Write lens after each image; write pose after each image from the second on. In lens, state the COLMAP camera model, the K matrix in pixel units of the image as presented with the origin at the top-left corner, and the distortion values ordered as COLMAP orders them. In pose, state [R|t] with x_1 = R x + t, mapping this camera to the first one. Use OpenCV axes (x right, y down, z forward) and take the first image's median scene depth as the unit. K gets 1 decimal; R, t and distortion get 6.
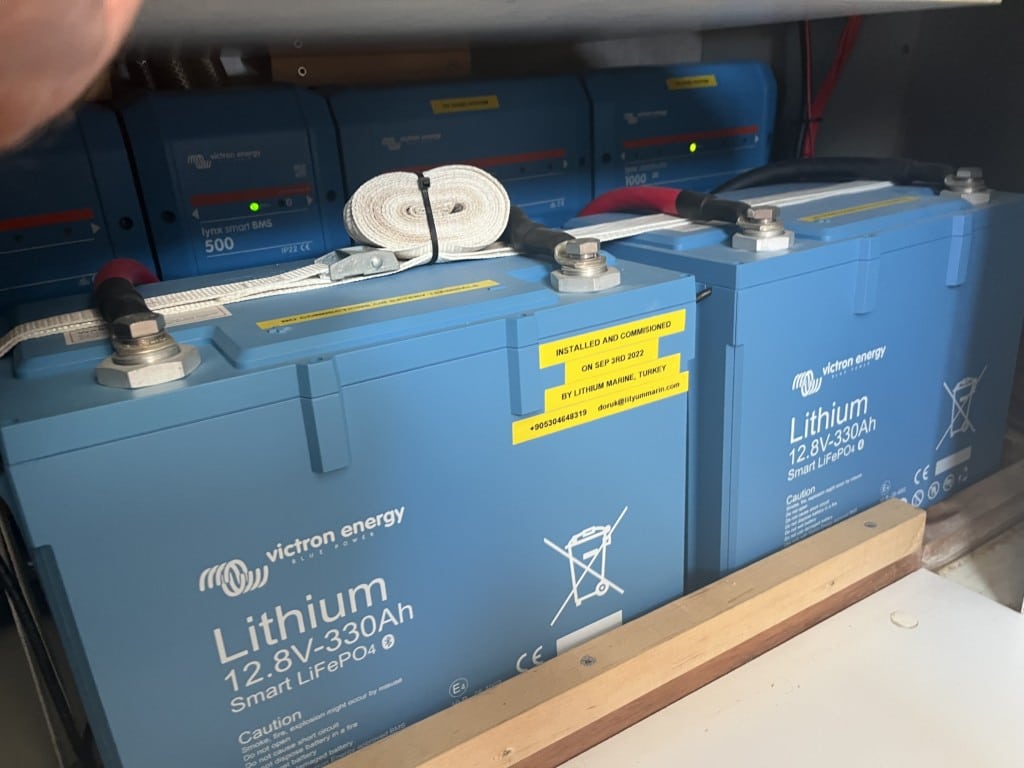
lens RADIAL K [[777.6, 0, 514.0], [0, 777.6, 384.5], [0, 0, 1]] dist [0.015351, 0.002446]
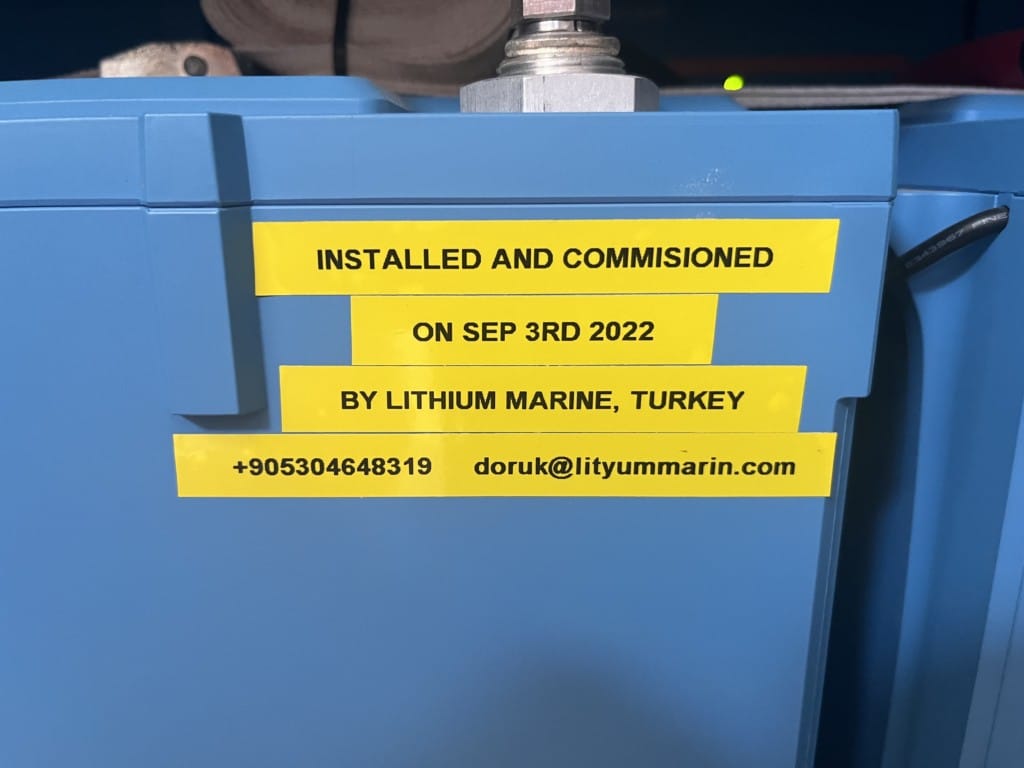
lens RADIAL K [[777.6, 0, 513.5], [0, 777.6, 380.3], [0, 0, 1]] dist [0.015351, 0.002446]
pose [[0.855561, 0.196335, -0.479027, 0.270497], [-0.227760, 0.973687, -0.007710, -0.006493], [0.464909, 0.115699, 0.877766, 0.696029]]
